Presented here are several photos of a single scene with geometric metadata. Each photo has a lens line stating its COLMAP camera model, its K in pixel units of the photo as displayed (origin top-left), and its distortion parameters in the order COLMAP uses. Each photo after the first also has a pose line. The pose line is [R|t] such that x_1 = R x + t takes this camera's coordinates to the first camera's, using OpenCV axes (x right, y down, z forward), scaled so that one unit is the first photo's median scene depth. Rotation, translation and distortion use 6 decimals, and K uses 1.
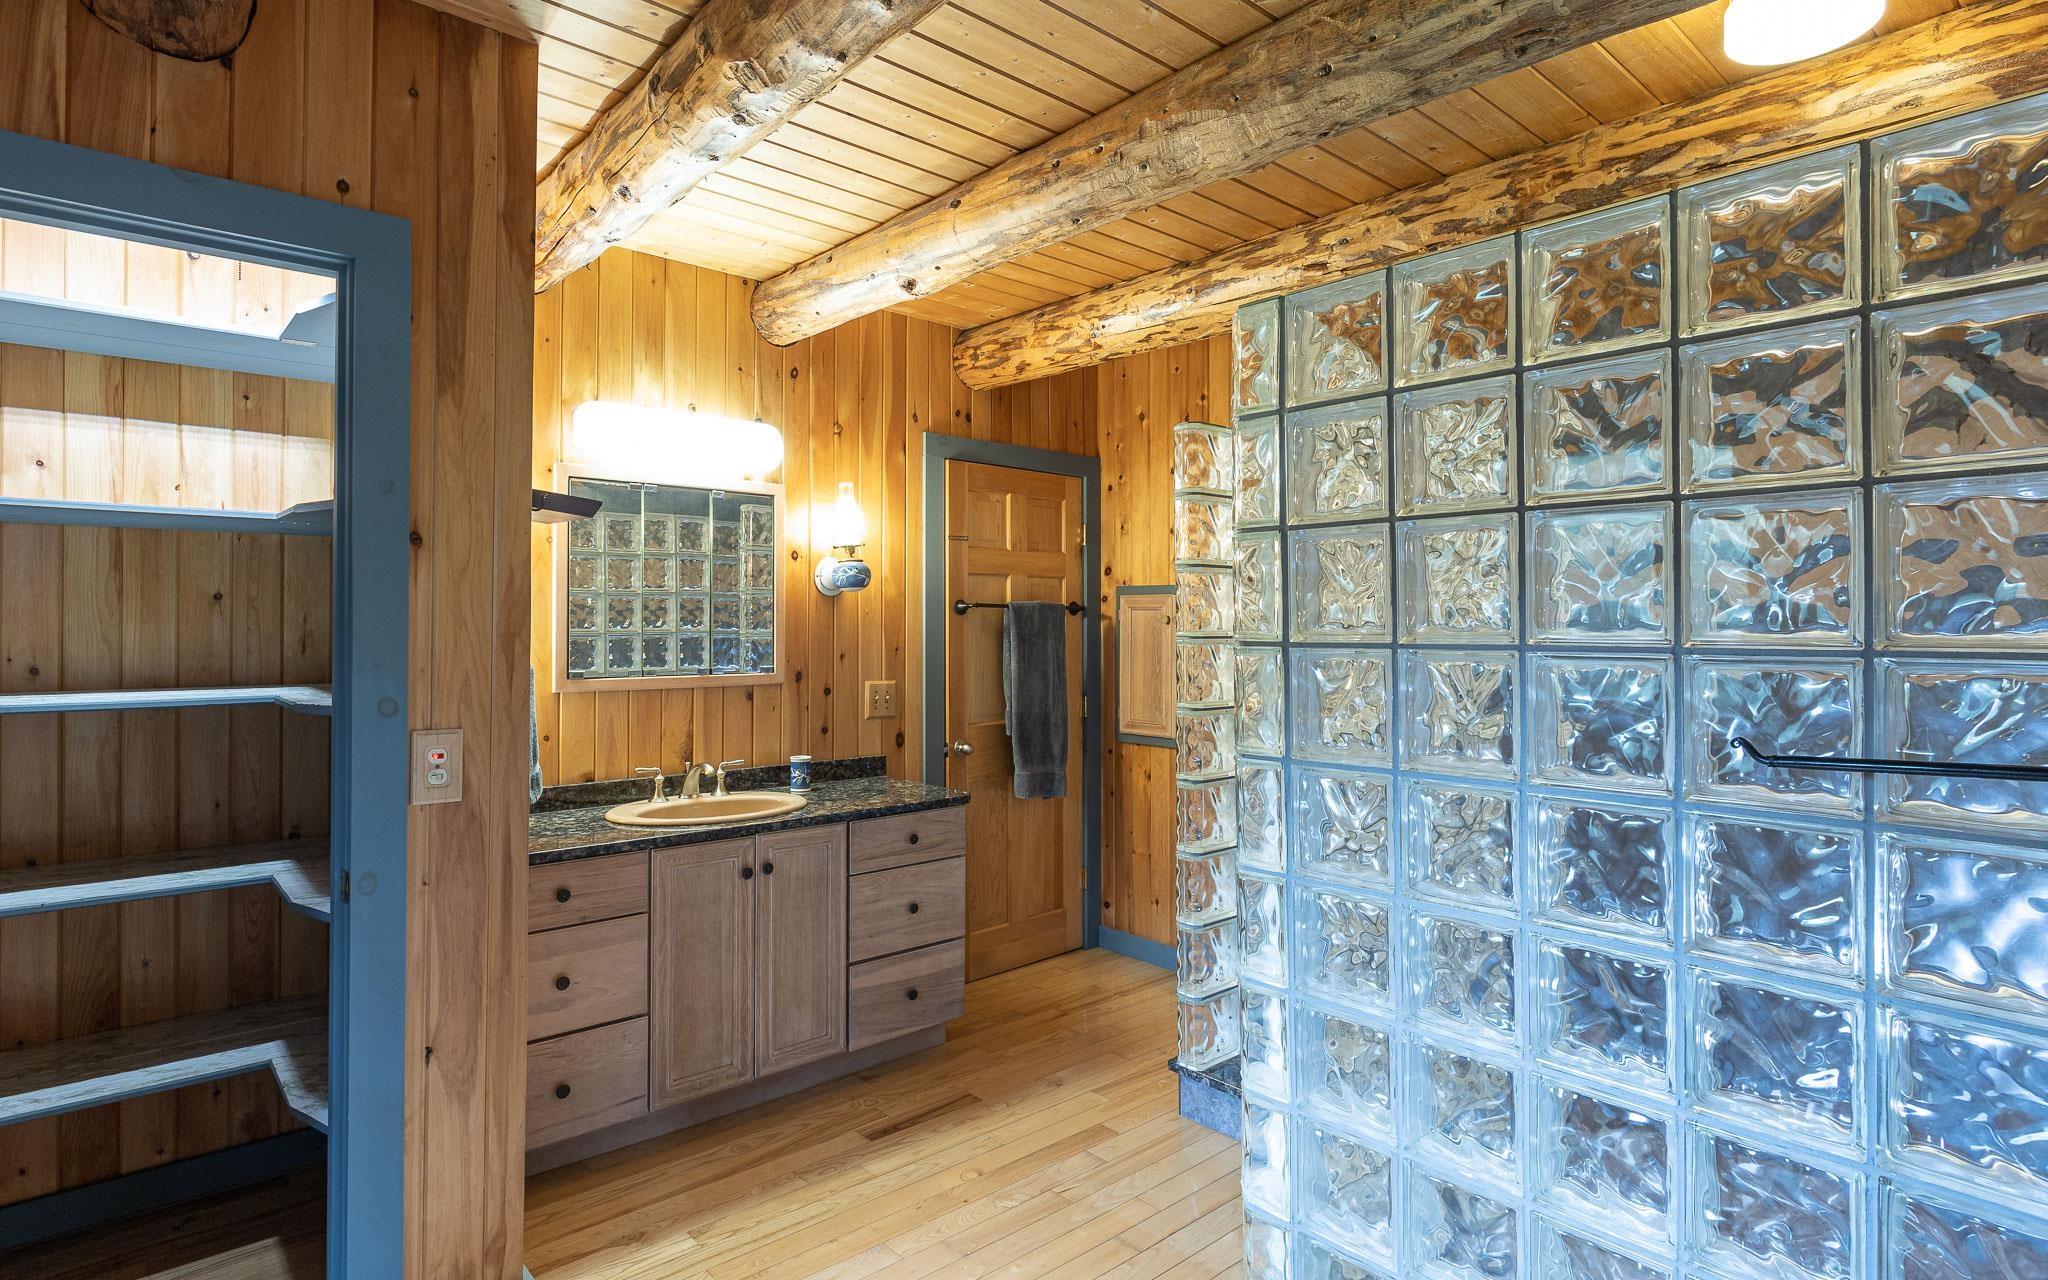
lens RADIAL K [[1066.9, 0, 1012.8], [0, 1066.9, 645.8], [0, 0, 1]] dist [0.000916, -0.000060]
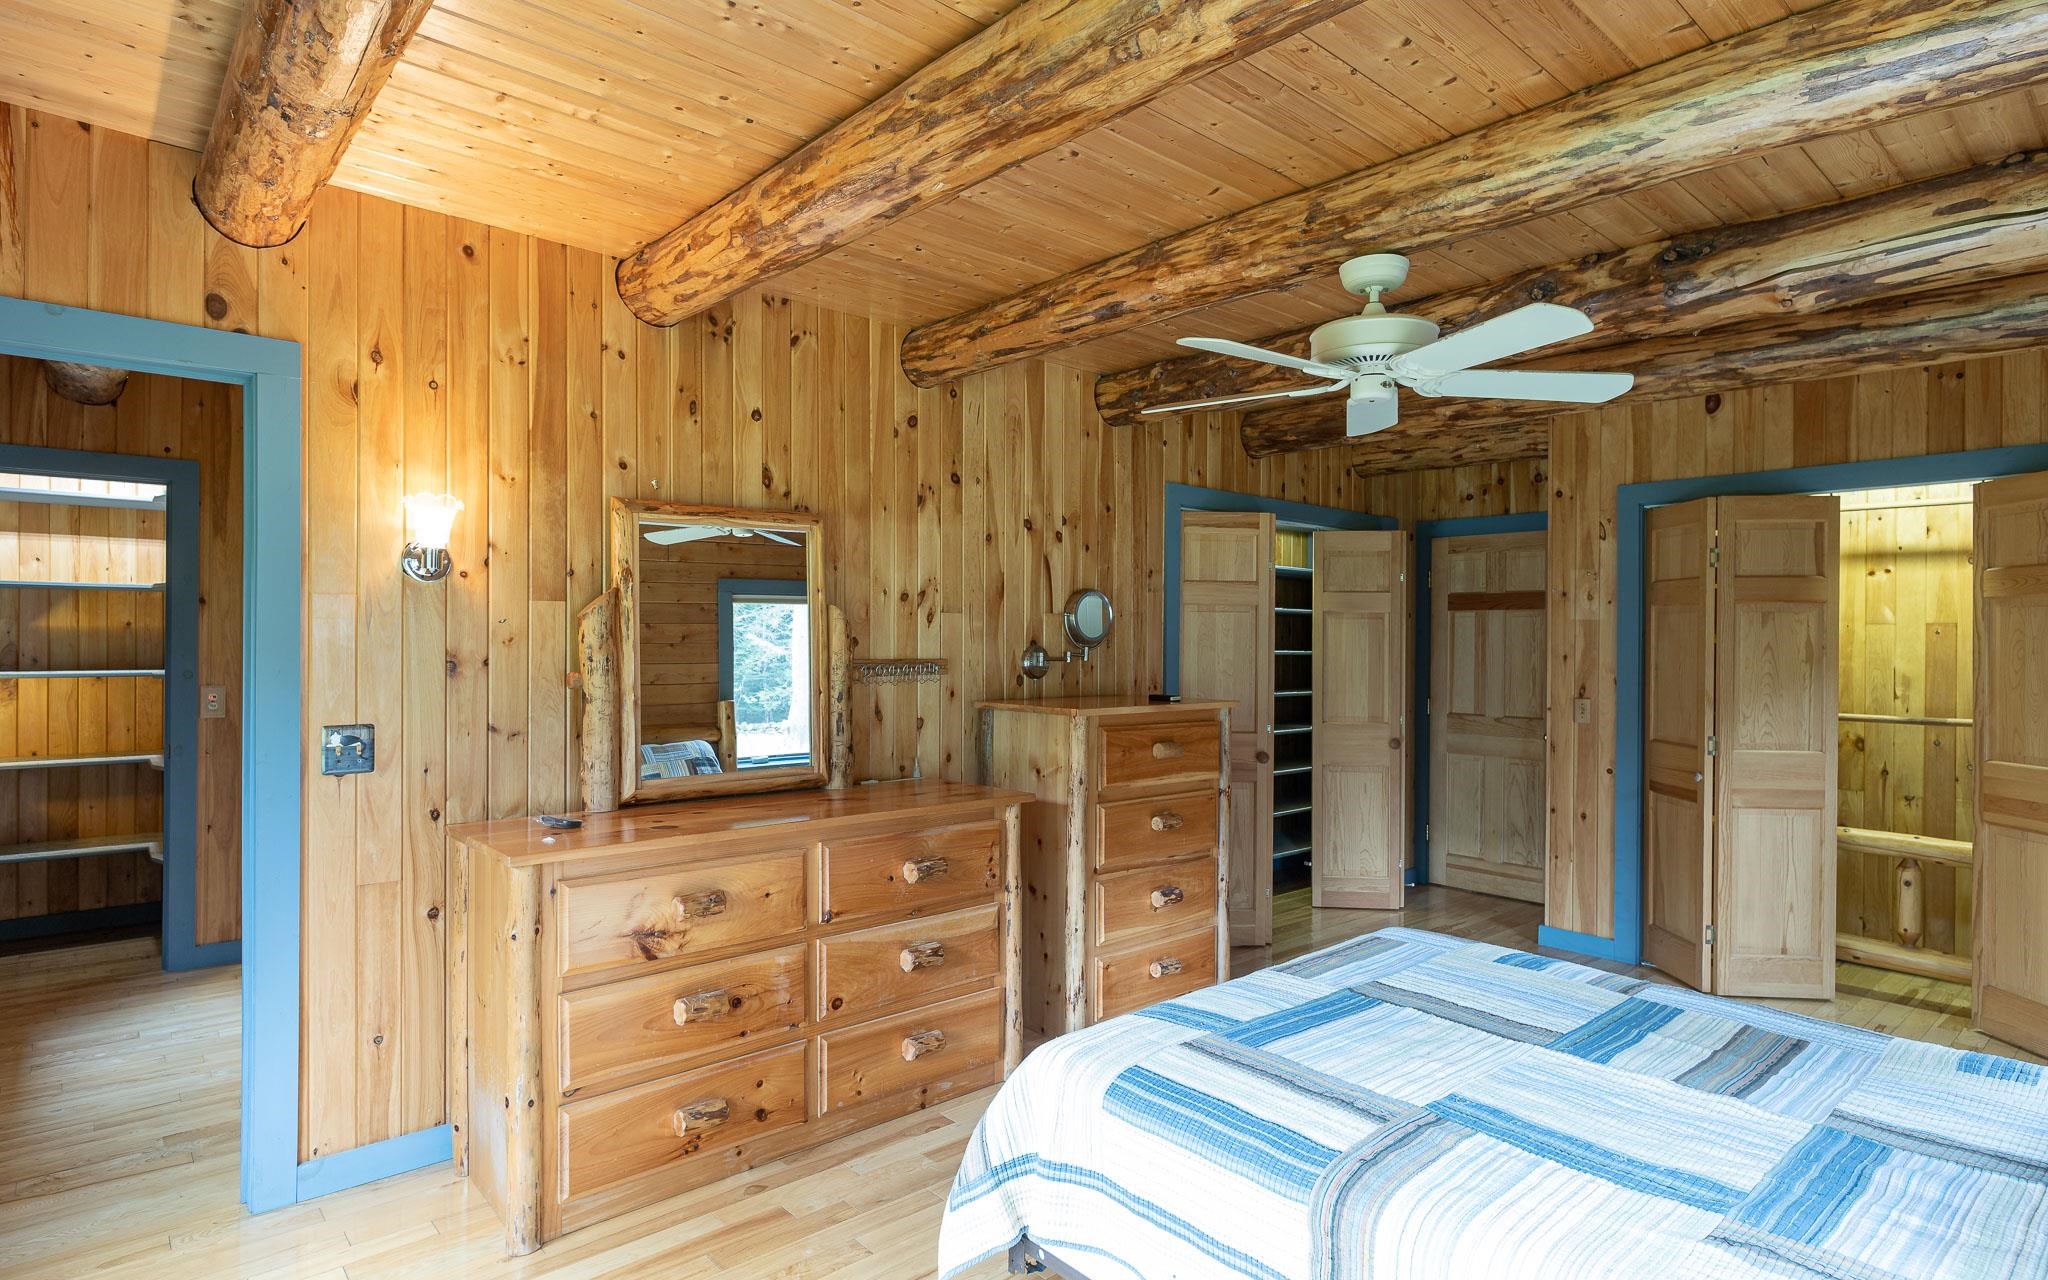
lens RADIAL K [[1066.9, 0, 1012.8], [0, 1066.9, 645.8], [0, 0, 1]] dist [0.000916, -0.000060]
pose [[0.999986, -0.002641, -0.004601, 1.035329], [0.002636, 0.999996, -0.001181, 0.002238], [0.004604, 0.001169, 0.999989, -1.112067]]
